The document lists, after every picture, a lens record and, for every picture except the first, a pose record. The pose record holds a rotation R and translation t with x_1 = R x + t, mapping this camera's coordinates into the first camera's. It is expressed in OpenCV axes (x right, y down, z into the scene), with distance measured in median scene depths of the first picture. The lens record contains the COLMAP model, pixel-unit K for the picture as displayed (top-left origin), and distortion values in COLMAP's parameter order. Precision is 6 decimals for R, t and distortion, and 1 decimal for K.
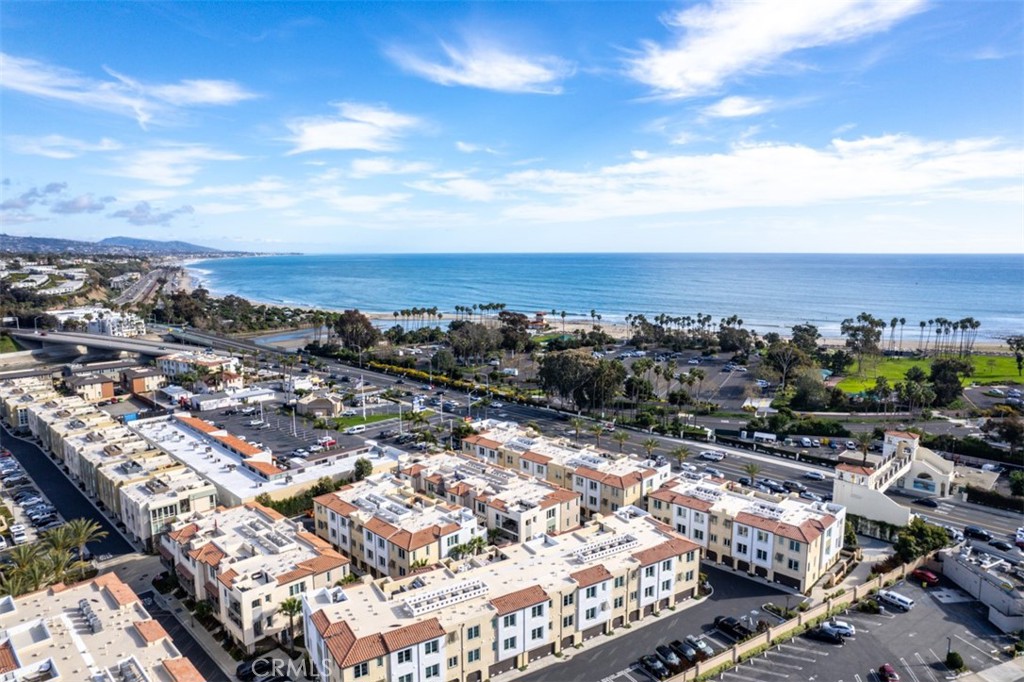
lens RADIAL K [[651.3, 0, 513.8], [0, 651.3, 339.5], [0, 0, 1]] dist [-0.068959, 0.061928]
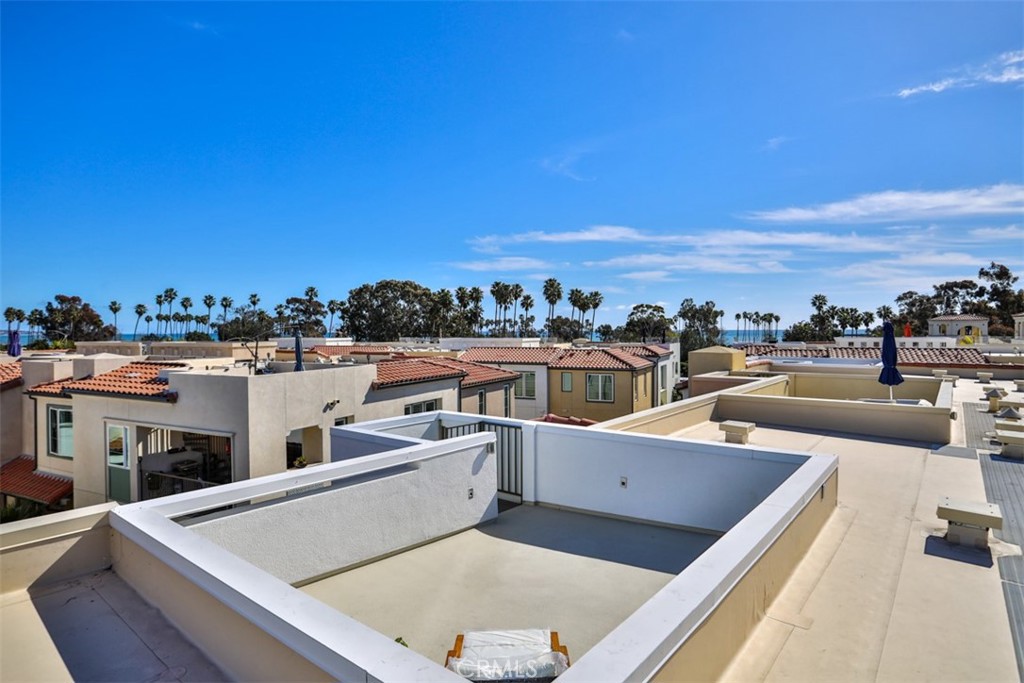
lens RADIAL K [[564.3, 0, 509.4], [0, 564.3, 338.8], [0, 0, 1]] dist [-0.045580, 0.005871]
pose [[0.944400, -0.006756, 0.328729, 0.022869], [0.046960, 0.992311, -0.114517, 0.251189], [-0.325427, 0.123587, 0.937456, 0.778323]]
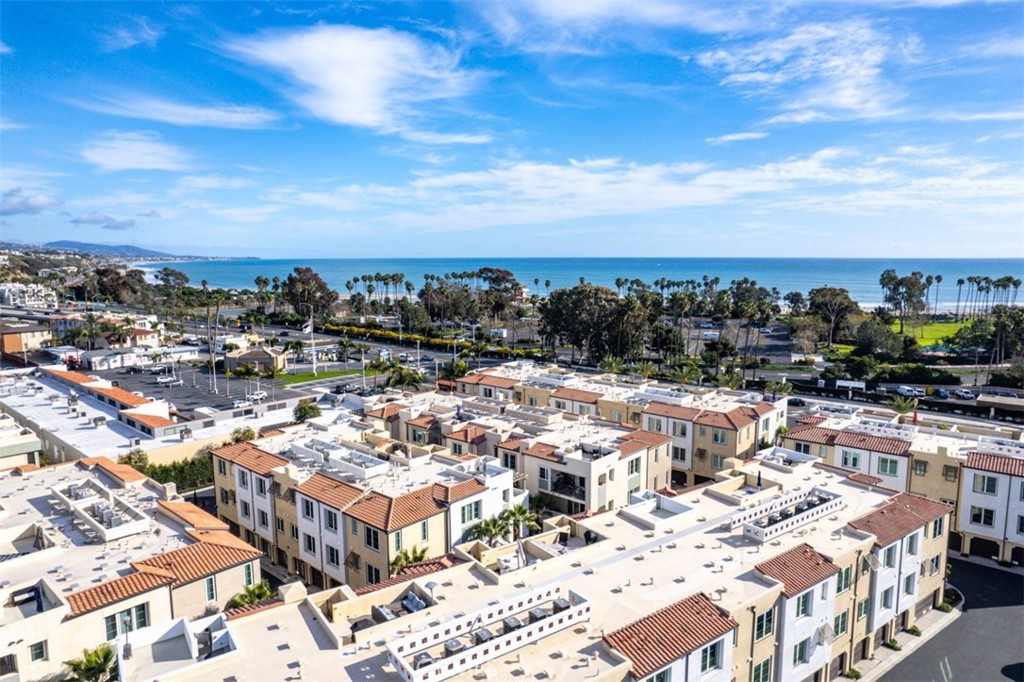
lens RADIAL K [[651.3, 0, 514.9], [0, 651.3, 341.4], [0, 0, 1]] dist [-0.068959, 0.061928]
pose [[0.998122, -0.007189, 0.060840, -0.077448], [0.007506, 0.999959, -0.004969, 0.152576], [-0.060802, 0.005416, 0.998135, 0.413521]]
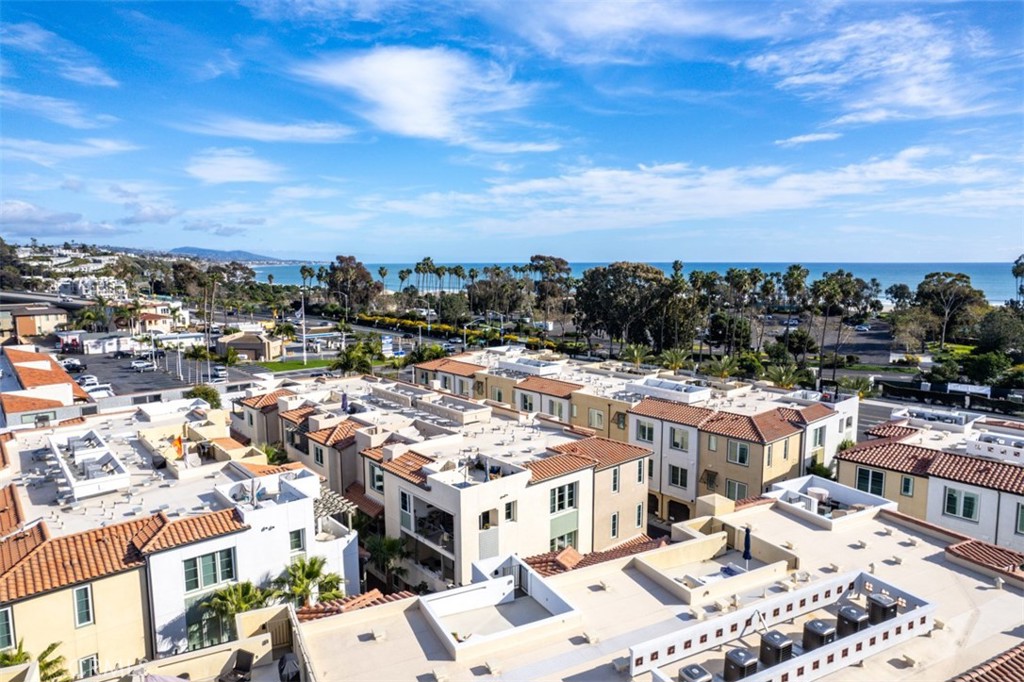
lens RADIAL K [[651.3, 0, 515.0], [0, 651.3, 340.8], [0, 0, 1]] dist [-0.068959, 0.061928]
pose [[0.996770, 0.009365, -0.079757, 0.055263], [-0.010490, 0.999851, -0.013690, 0.181827], [0.079617, 0.014482, 0.996720, 0.624309]]
